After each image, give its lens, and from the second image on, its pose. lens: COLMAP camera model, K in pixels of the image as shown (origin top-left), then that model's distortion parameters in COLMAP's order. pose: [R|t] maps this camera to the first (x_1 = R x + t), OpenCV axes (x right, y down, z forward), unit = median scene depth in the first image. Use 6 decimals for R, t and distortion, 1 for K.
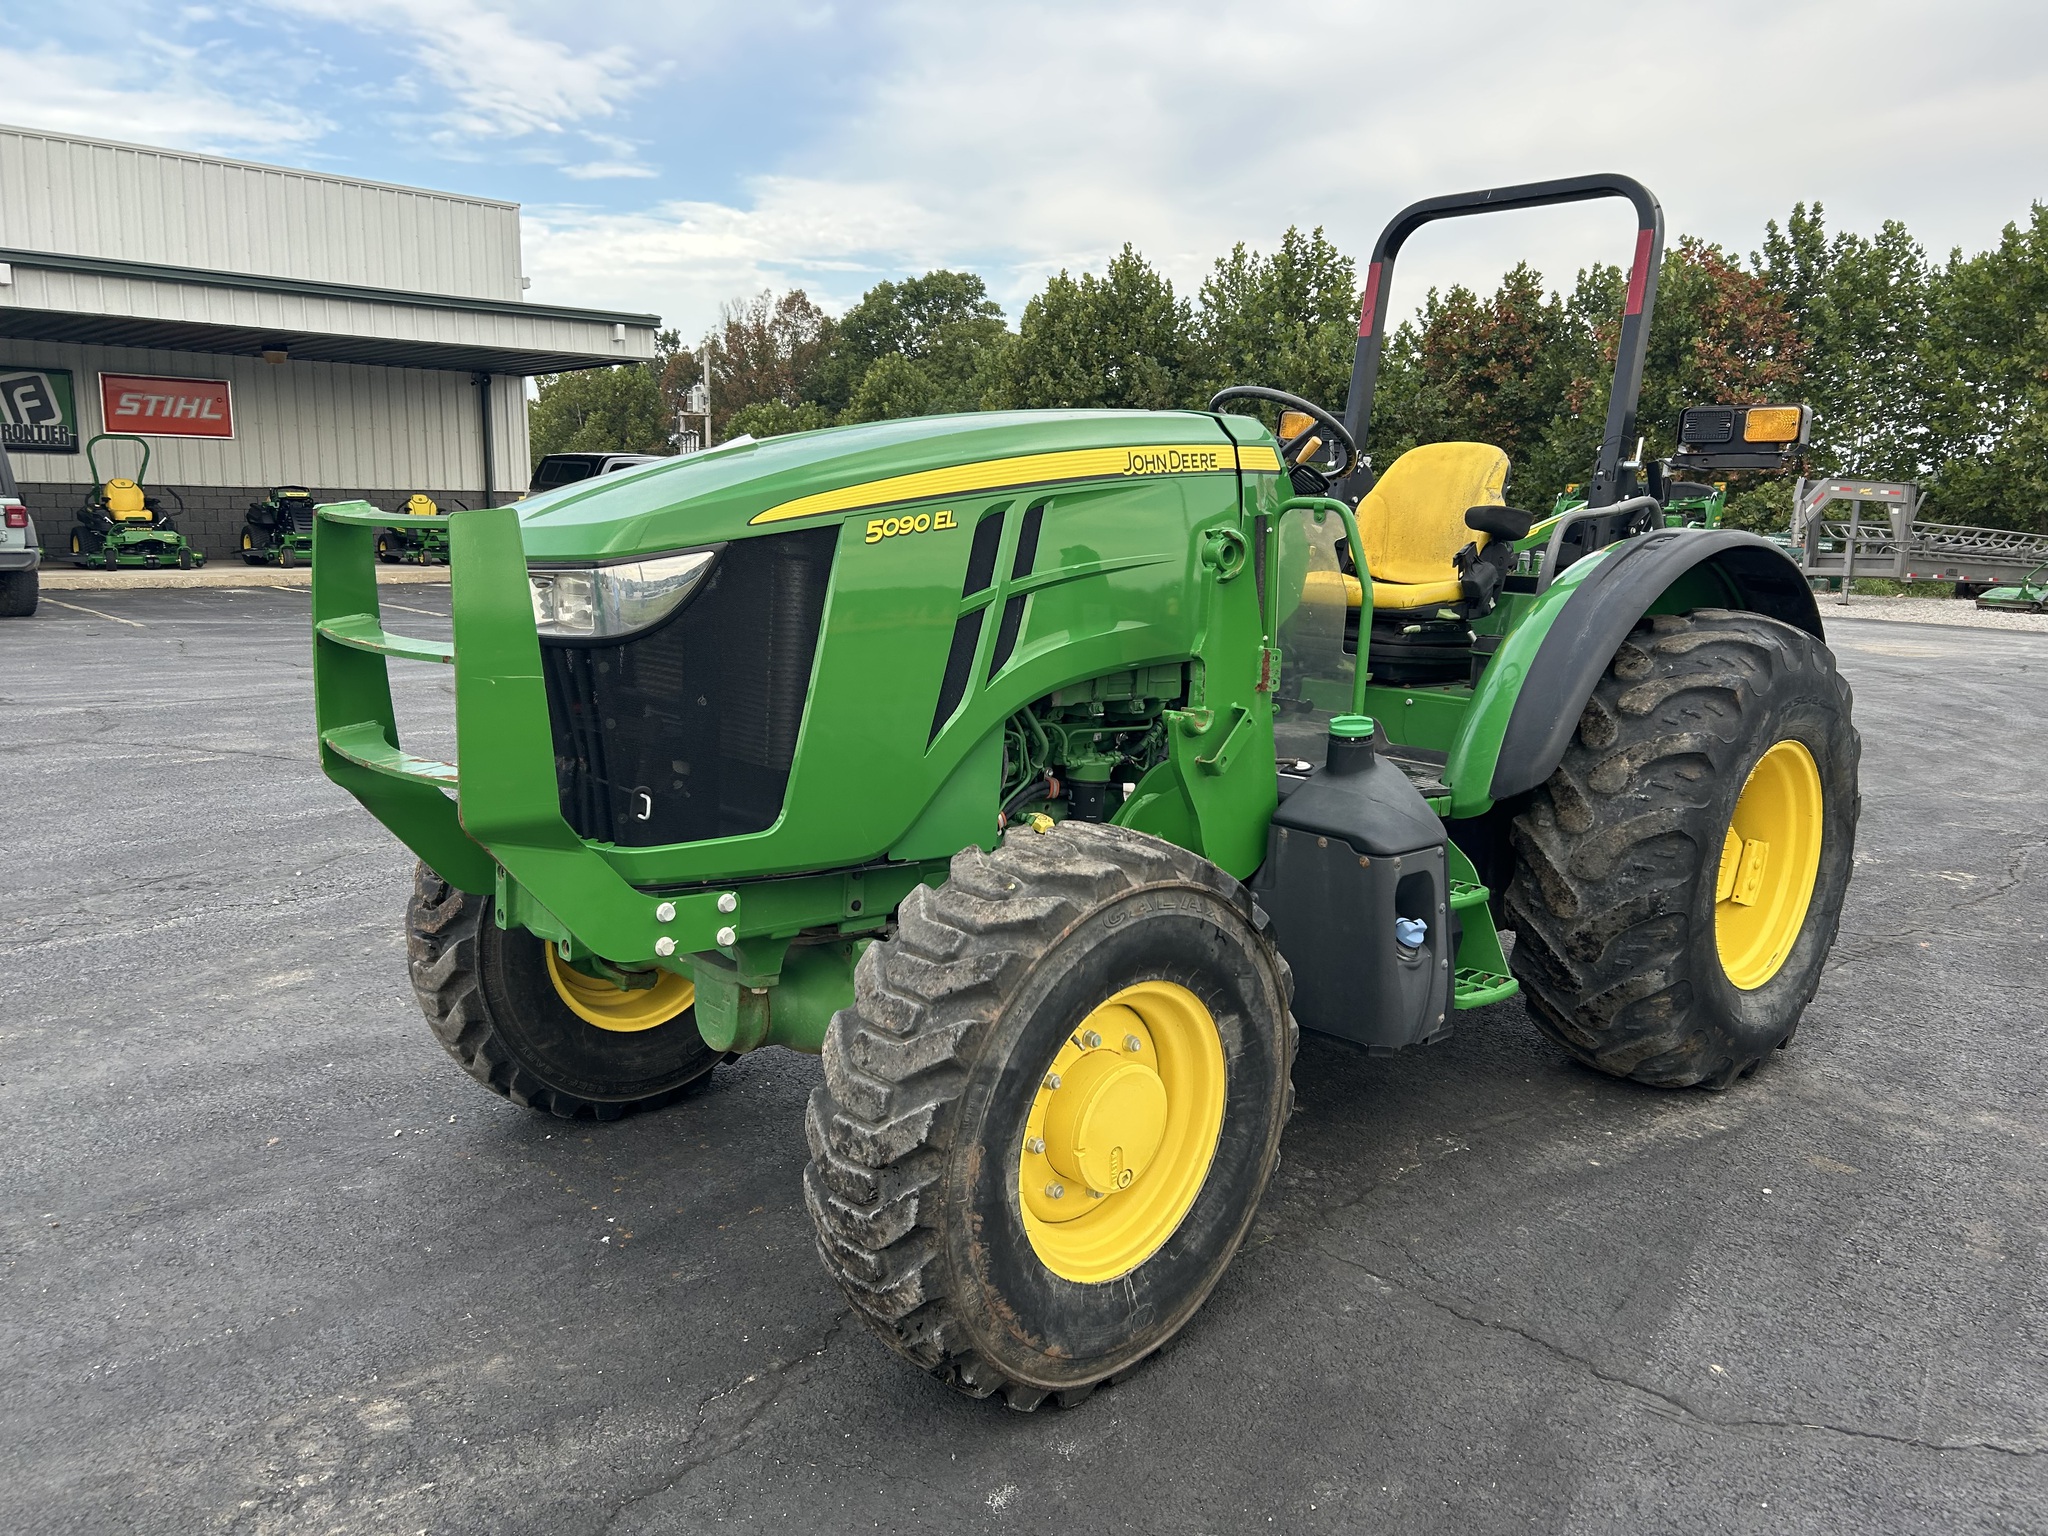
lens RADIAL K [[1546.3, 0, 1010.1], [0, 1546.3, 756.3], [0, 0, 1]] dist [0.046883, -0.047376]
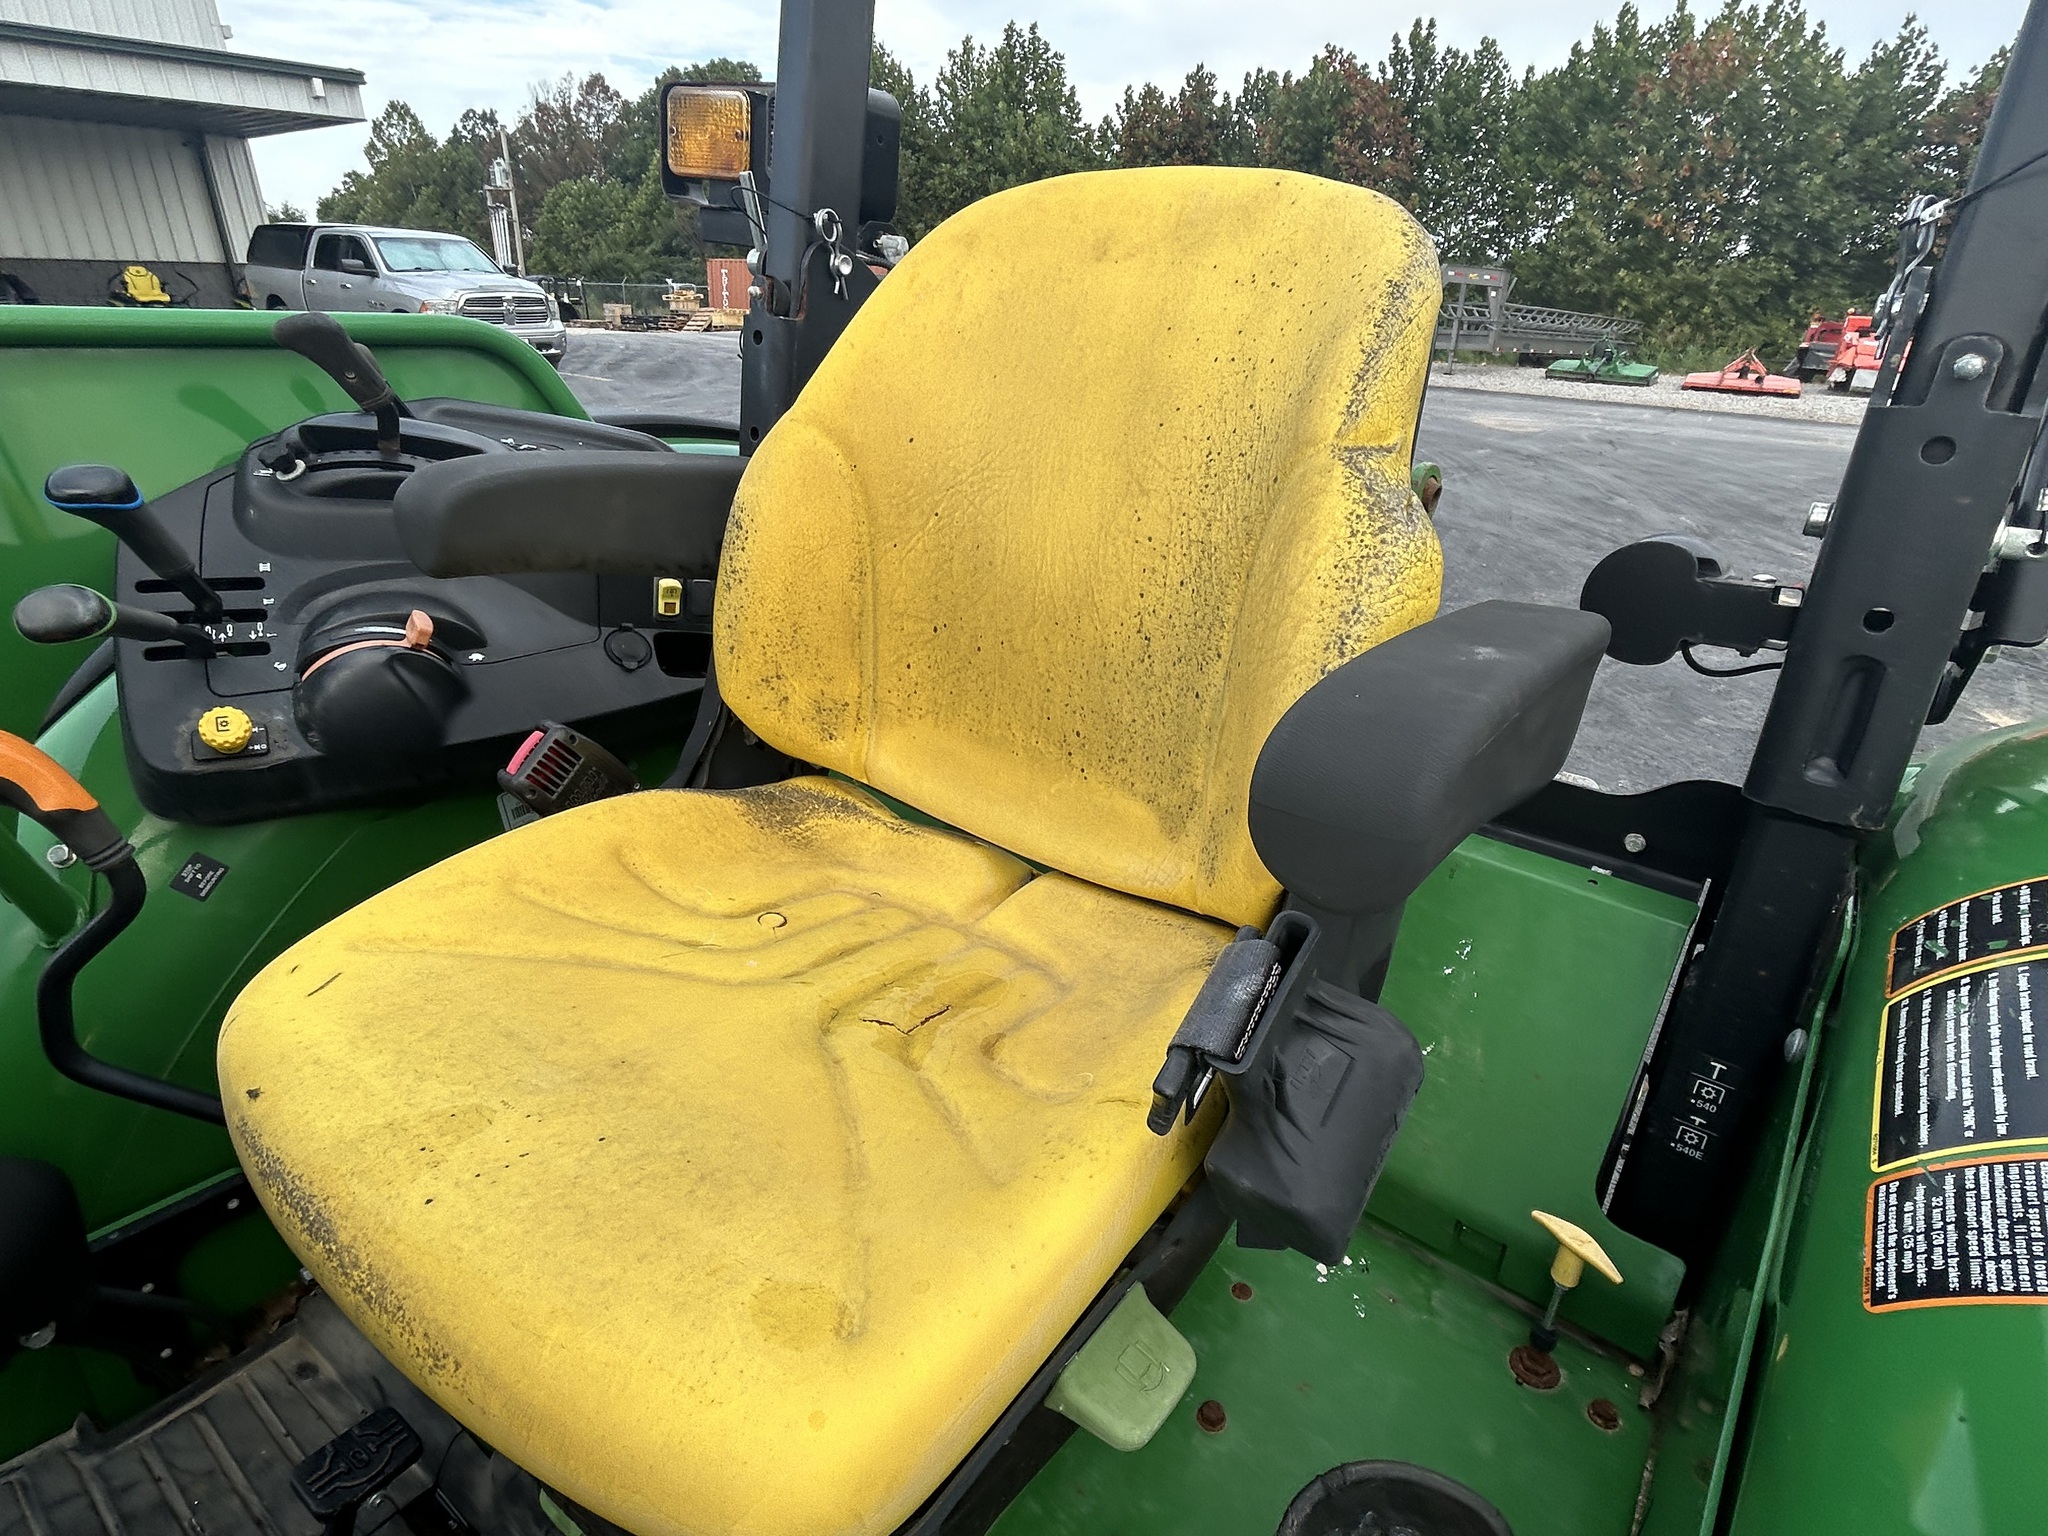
lens RADIAL K [[1100.2, 0, 1031.7], [0, 1100.2, 766.7], [0, 0, 1]] dist [-0.010947, 0.009372]
pose [[0.983748, -0.066428, 0.166813, 0.048043], [0.021231, 0.965563, 0.259302, -0.032723], [-0.178293, -0.251546, 0.951281, 0.169127]]
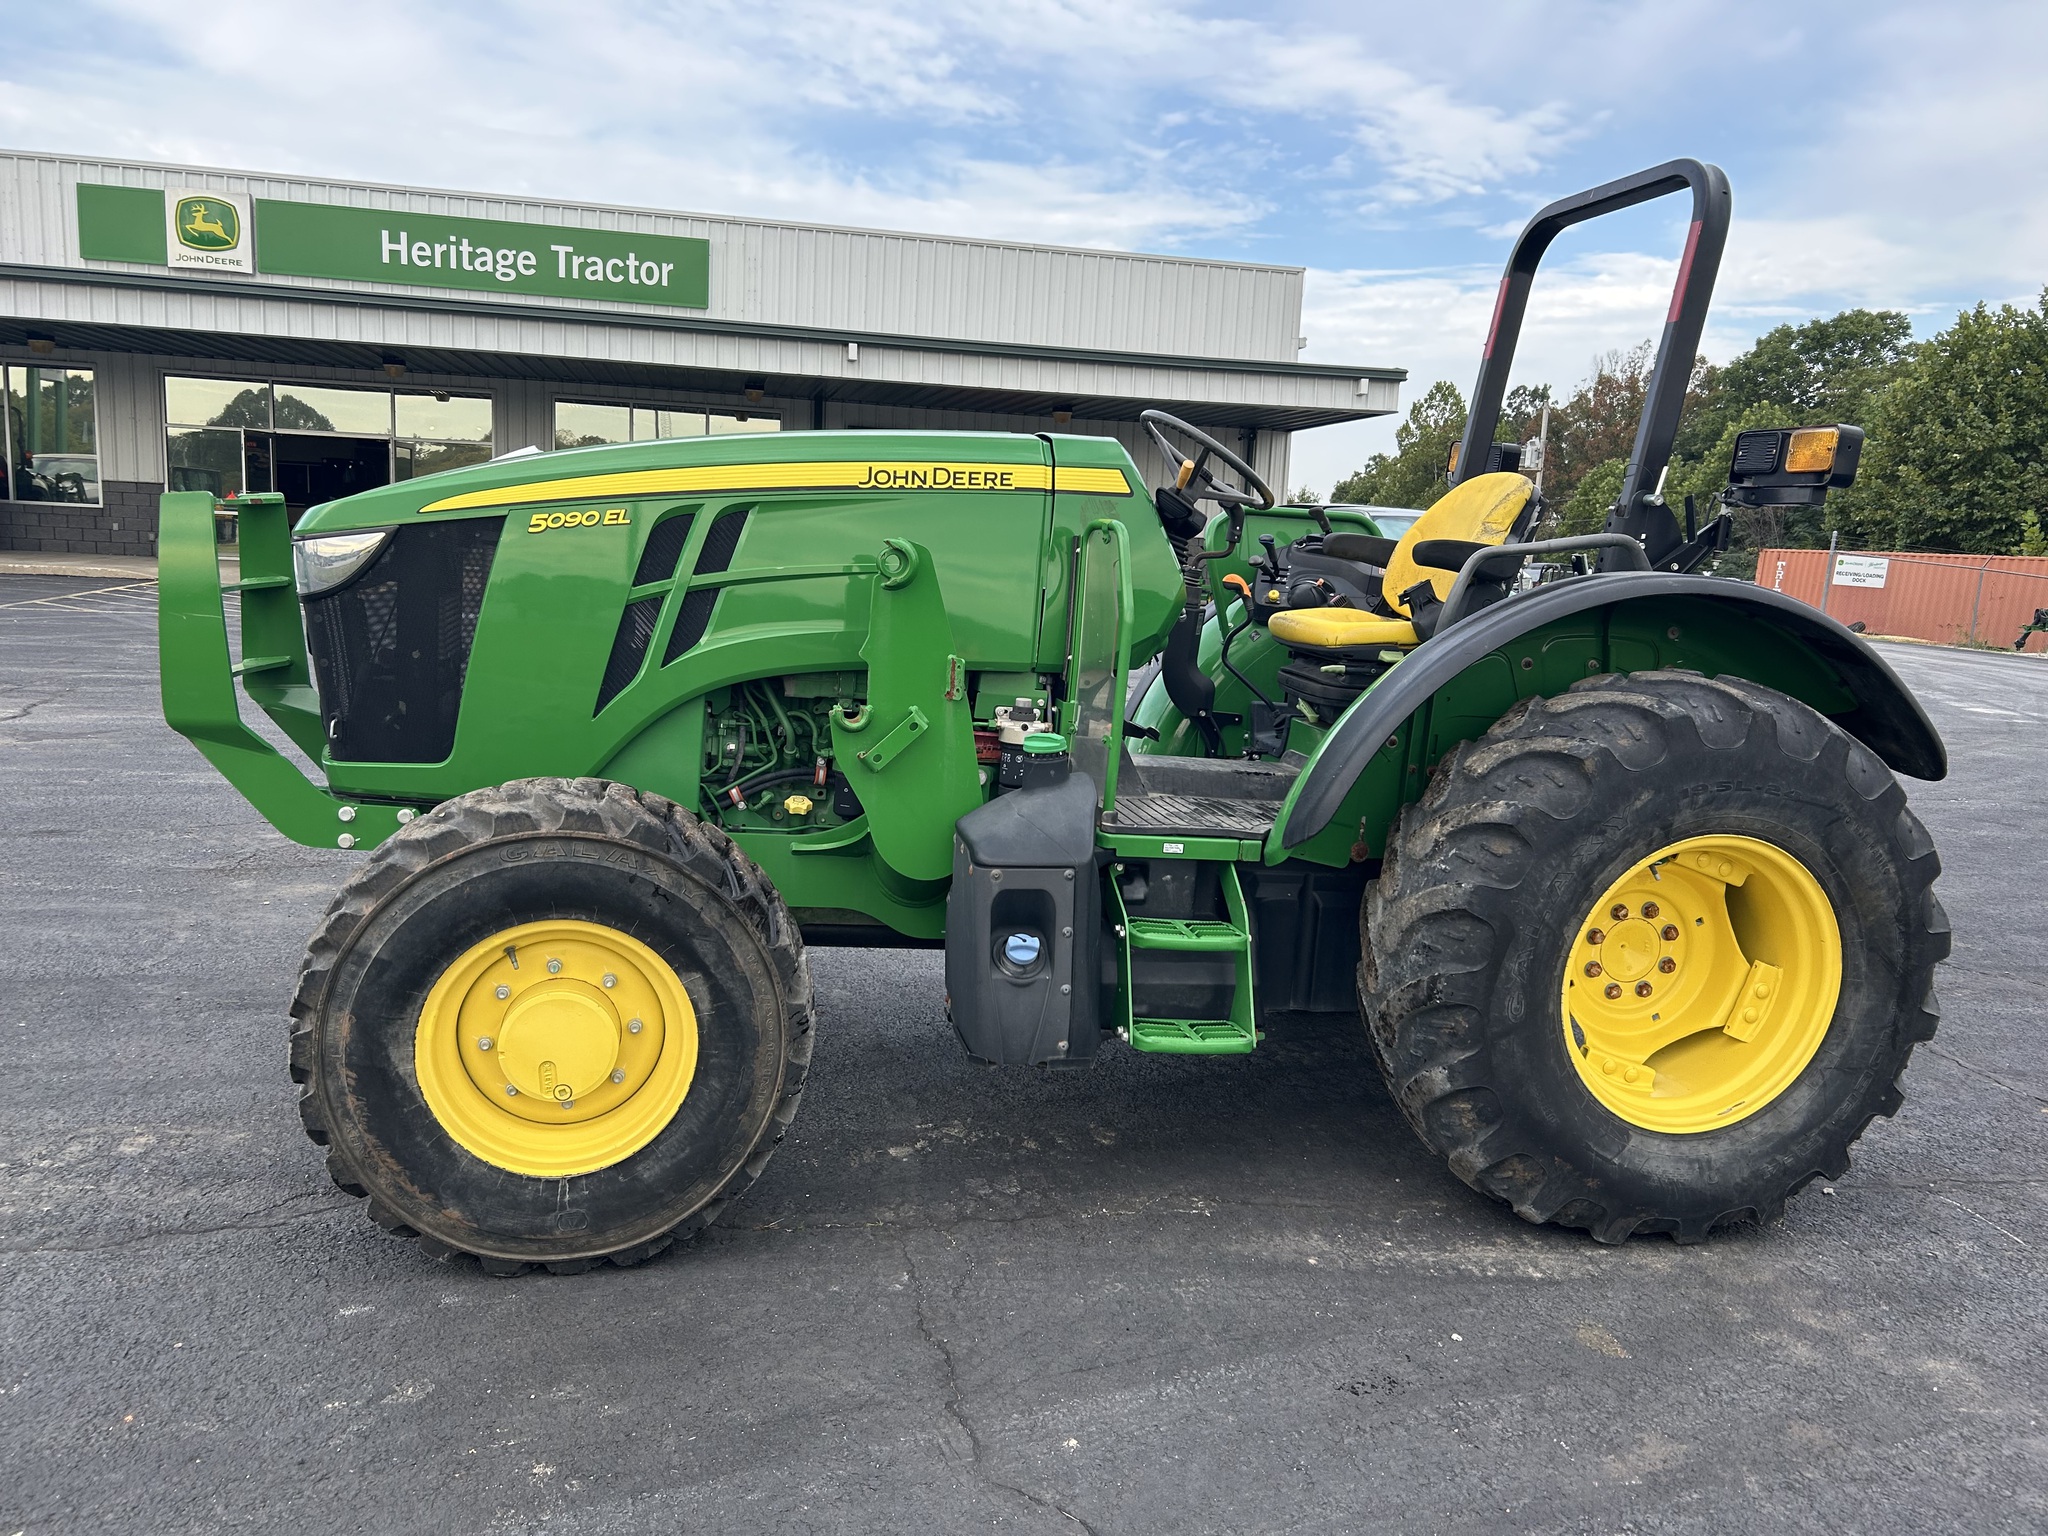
lens RADIAL K [[1546.3, 0, 1021.5], [0, 1546.3, 765.9], [0, 0, 1]] dist [0.046883, -0.047376]
pose [[0.856716, 0.102714, -0.505458, 0.104201], [-0.117595, 0.993059, 0.002484, -0.000846], [0.502205, 0.057311, 0.862848, 0.019733]]
